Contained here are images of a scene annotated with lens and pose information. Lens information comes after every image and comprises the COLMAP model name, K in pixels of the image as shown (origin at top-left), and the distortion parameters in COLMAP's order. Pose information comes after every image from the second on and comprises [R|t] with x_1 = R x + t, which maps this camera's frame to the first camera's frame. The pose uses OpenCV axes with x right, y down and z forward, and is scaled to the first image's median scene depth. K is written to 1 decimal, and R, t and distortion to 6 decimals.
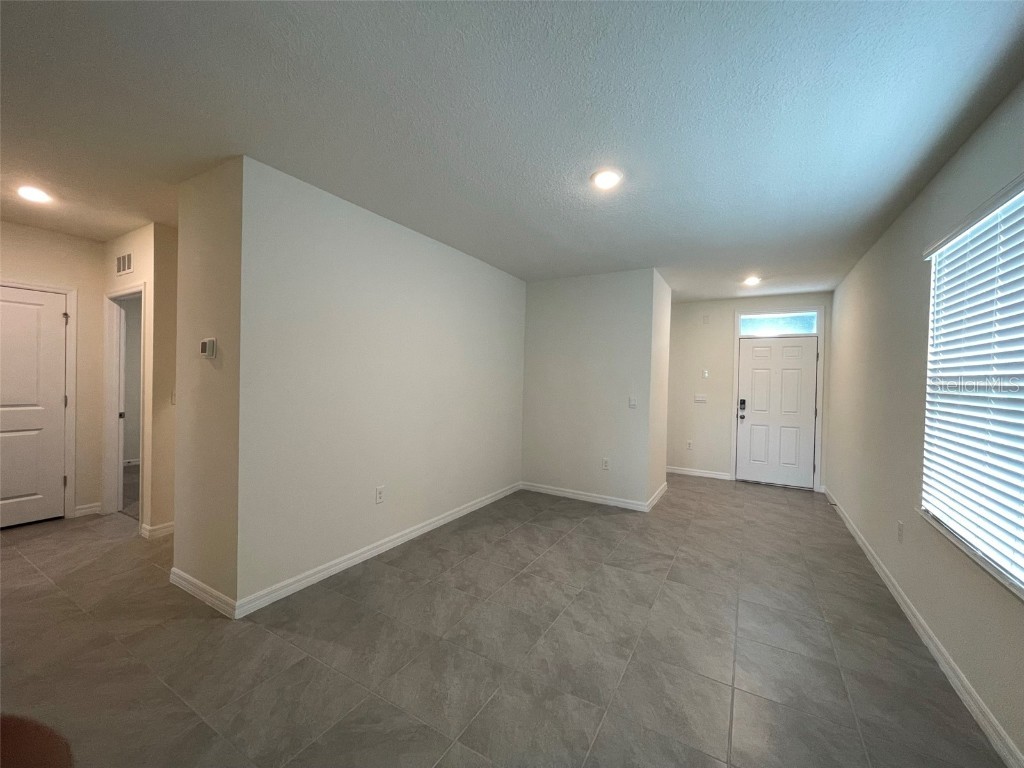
lens RADIAL K [[411.7, 0, 512.5], [0, 411.7, 383.3], [0, 0, 1]] dist [0.003661, -0.000870]
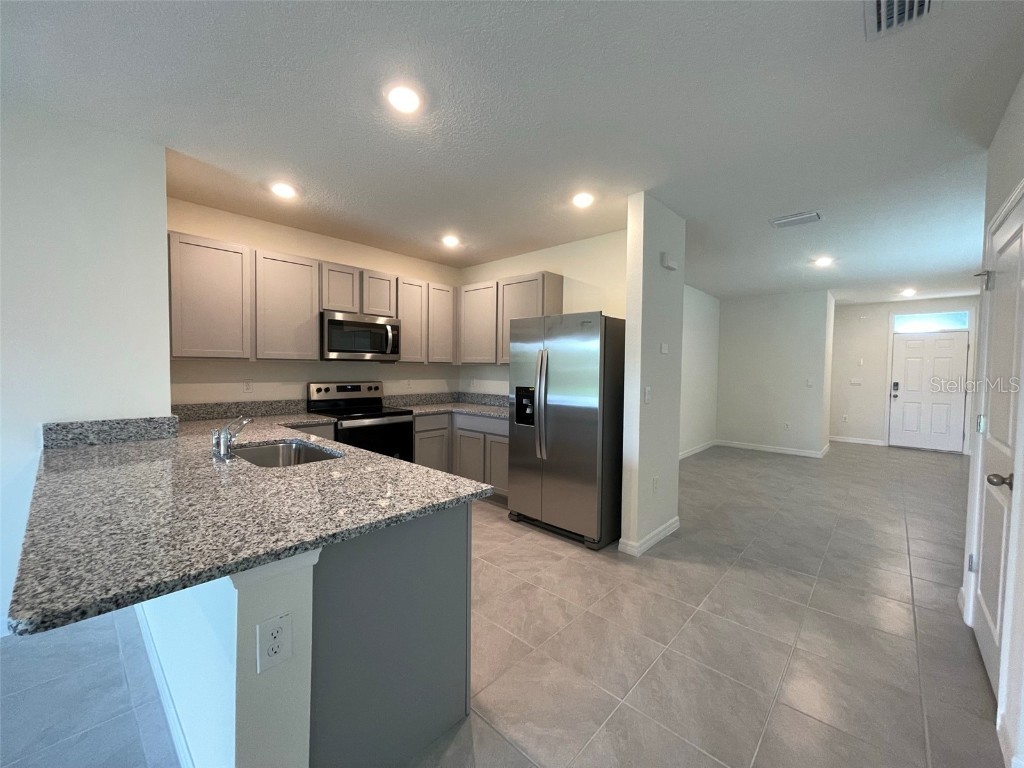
lens RADIAL K [[411.7, 0, 506.6], [0, 411.7, 383.1], [0, 0, 1]] dist [0.003661, -0.000870]
pose [[0.975978, -0.001957, -0.217861, -0.510914], [0.006816, 0.999744, 0.021556, 0.010462], [0.217763, -0.022523, 0.975742, -0.761307]]
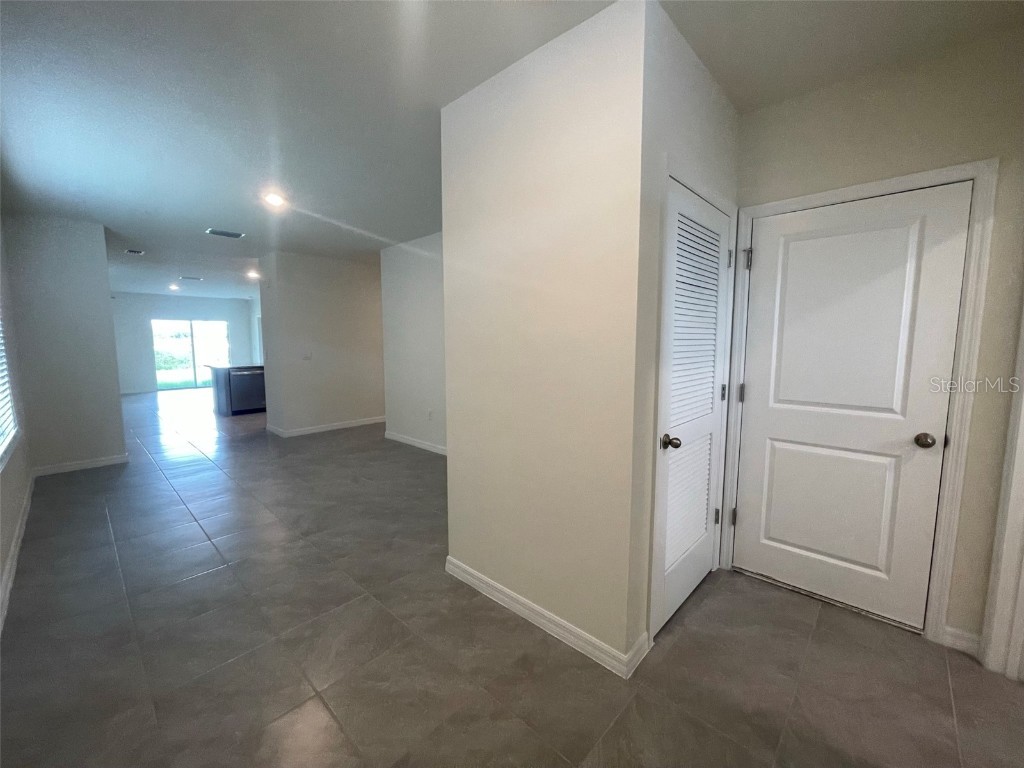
lens RADIAL K [[411.7, 0, 507.6], [0, 411.7, 382.5], [0, 0, 1]] dist [0.003661, -0.000870]
pose [[-0.221966, 0.075598, -0.972119, 0.989026], [-0.017546, 0.996519, 0.081502, 0.010592], [0.974897, 0.035148, -0.219867, 1.410704]]
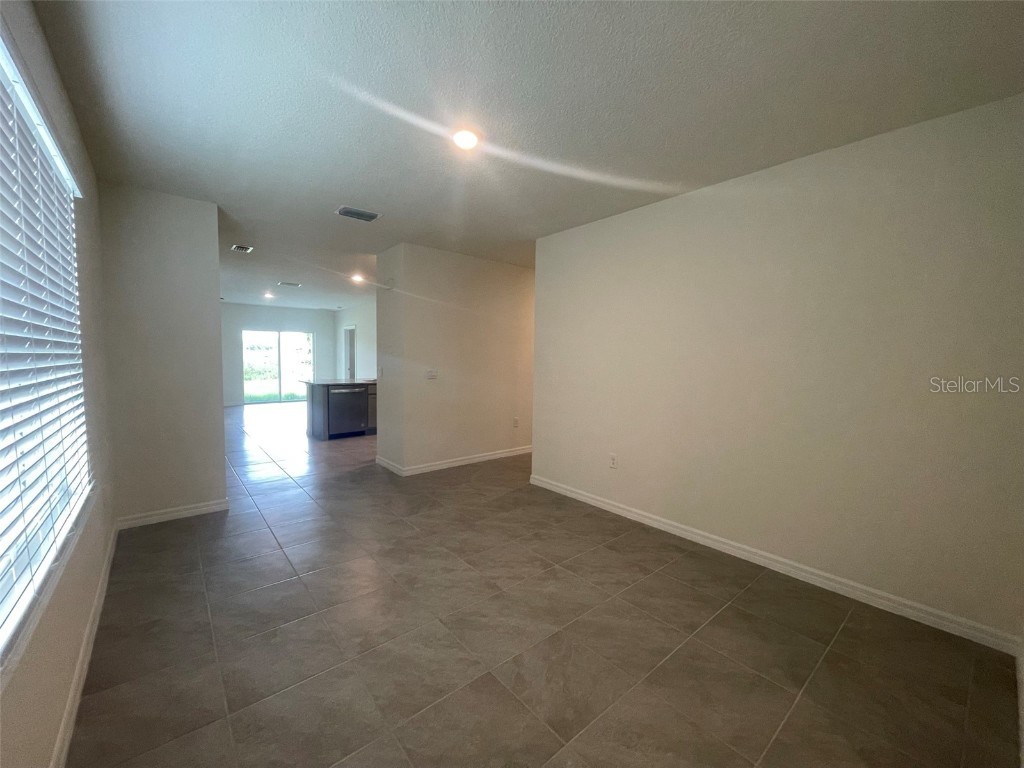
lens RADIAL K [[411.7, 0, 510.9], [0, 411.7, 386.6], [0, 0, 1]] dist [0.003661, -0.000870]
pose [[-0.330460, 0.040623, -0.942945, 0.723020], [-0.035972, 0.997805, 0.055593, 0.009184], [0.943134, 0.052291, -0.328273, 0.943235]]
